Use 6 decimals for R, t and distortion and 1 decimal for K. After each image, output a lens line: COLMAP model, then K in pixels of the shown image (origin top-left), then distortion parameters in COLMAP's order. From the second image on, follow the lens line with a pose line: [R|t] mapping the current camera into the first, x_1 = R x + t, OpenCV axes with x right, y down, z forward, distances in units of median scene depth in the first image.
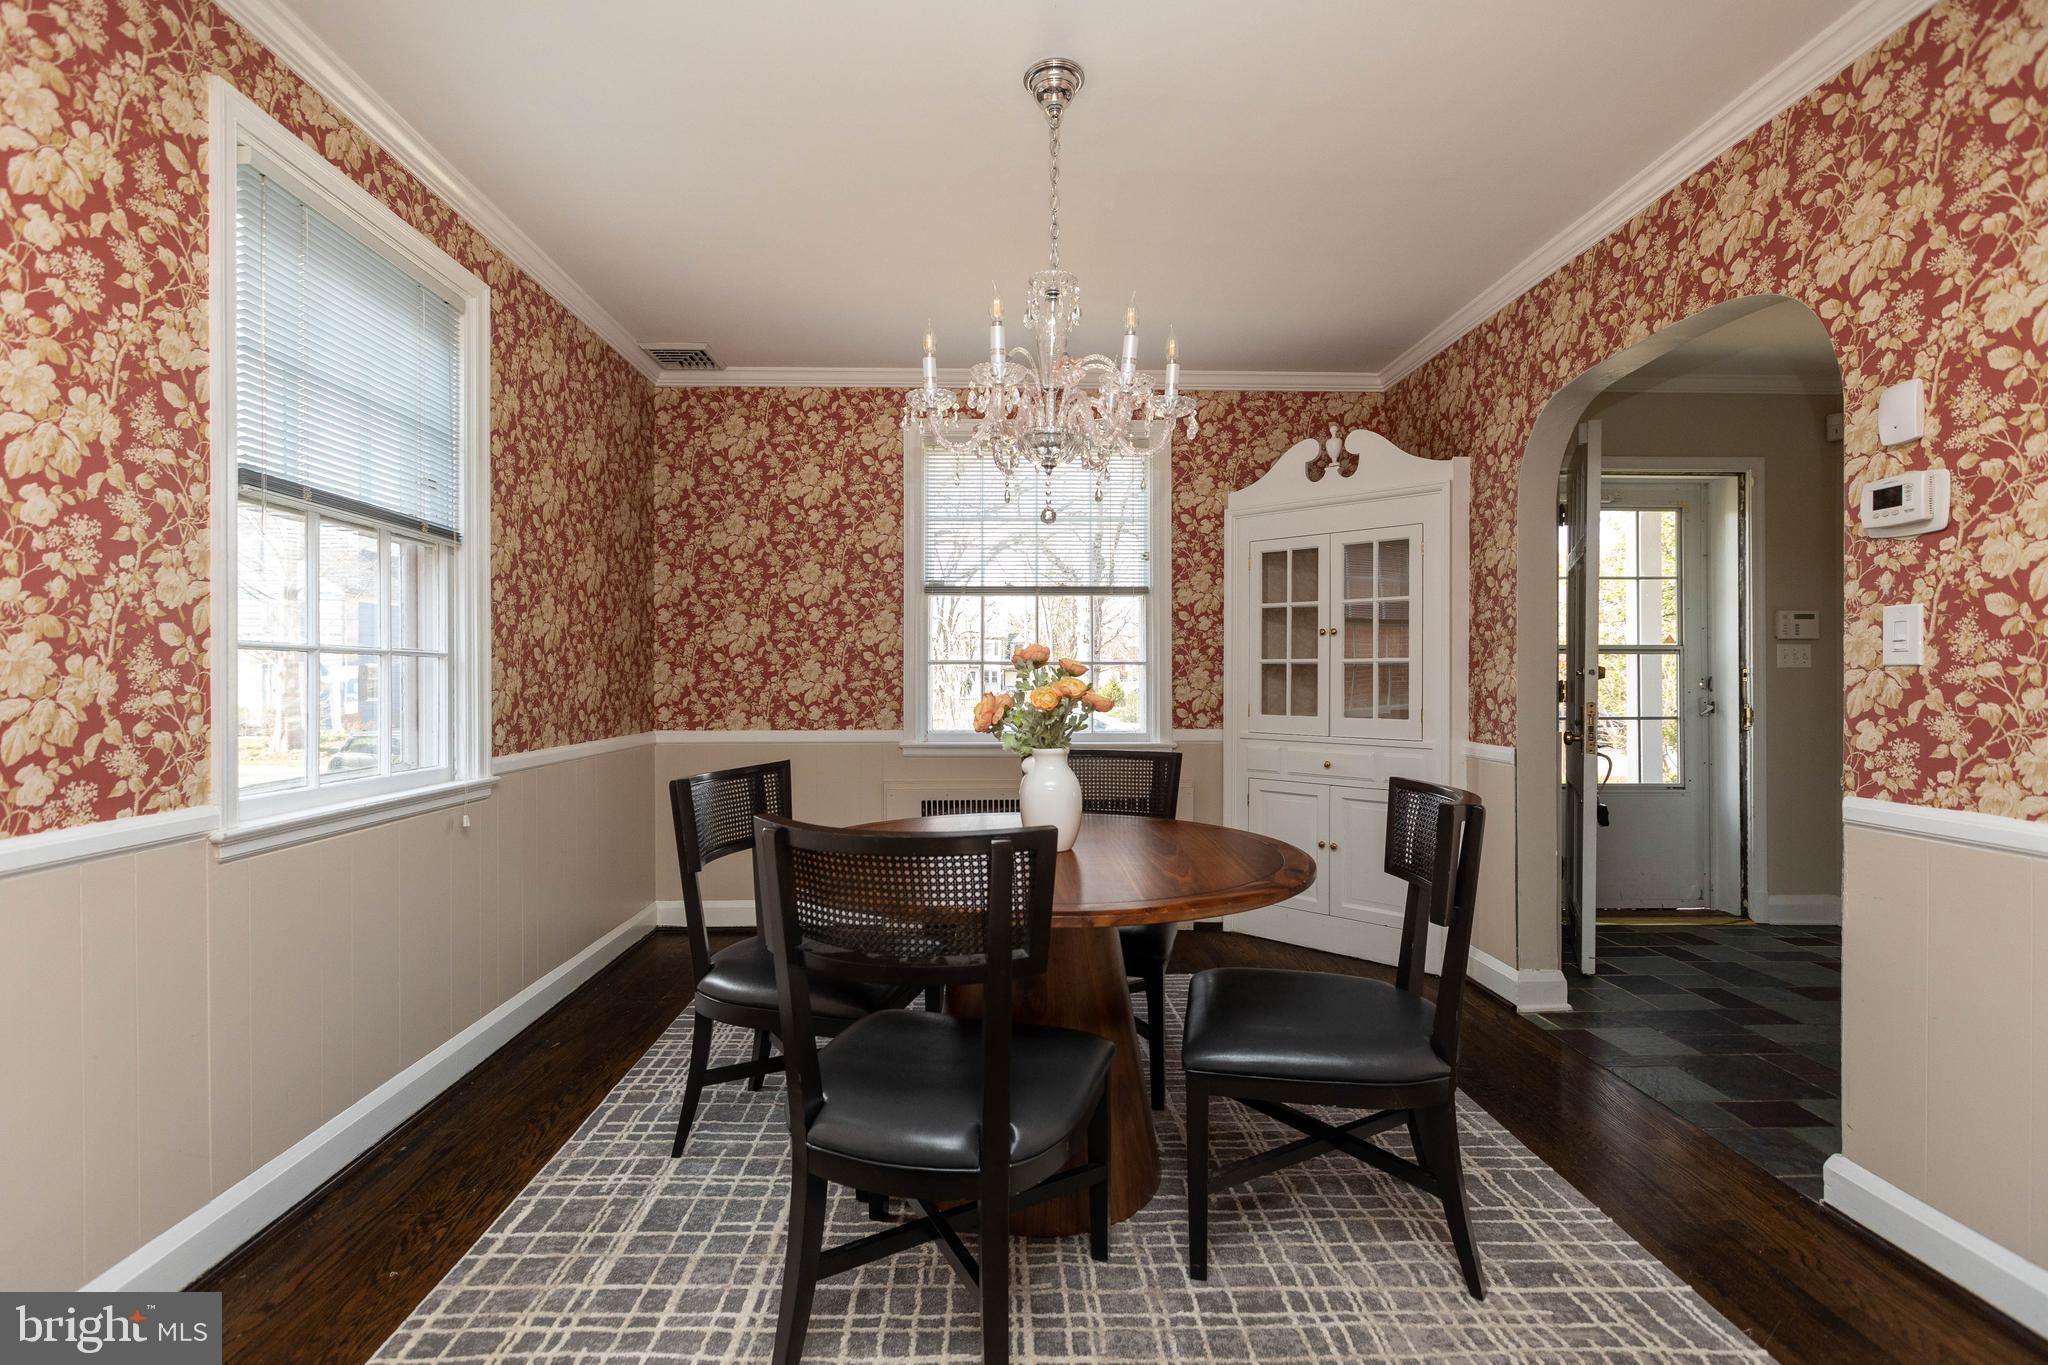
lens RADIAL K [[904.2, 0, 1011.2], [0, 904.2, 672.2], [0, 0, 1]] dist [-0.002062, -0.000419]
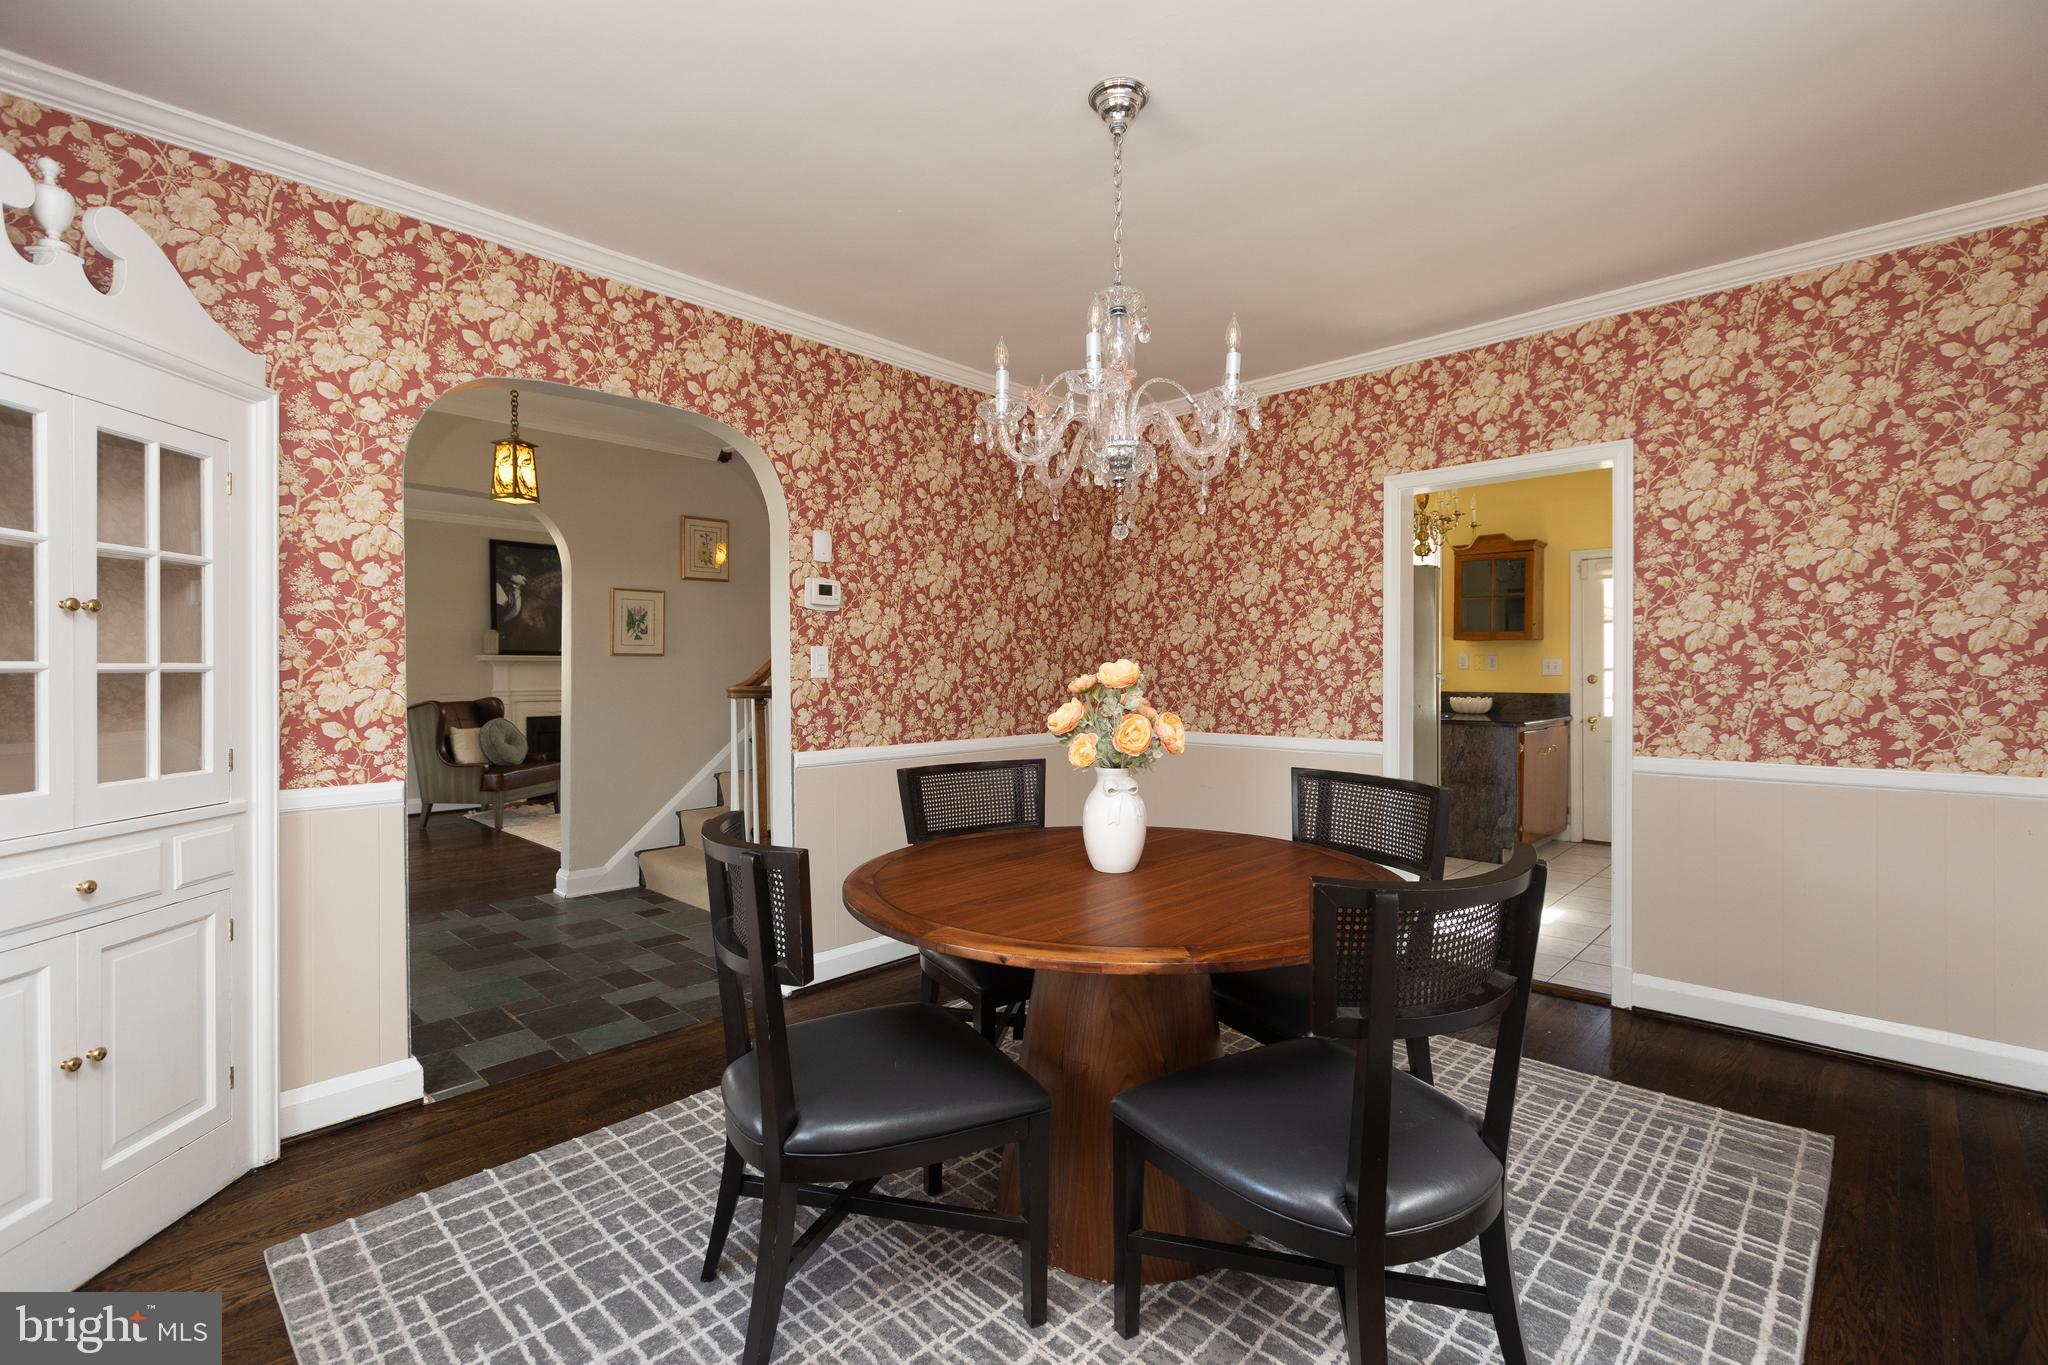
lens RADIAL K [[904.2, 0, 1026.8], [0, 904.2, 671.9], [0, 0, 1]] dist [-0.002062, -0.000419]
pose [[-0.704458, 0.000689, 0.709745, -0.440991], [0.000160, 1.000000, -0.000812, -0.012451], [-0.709745, -0.000458, -0.704458, 1.322825]]
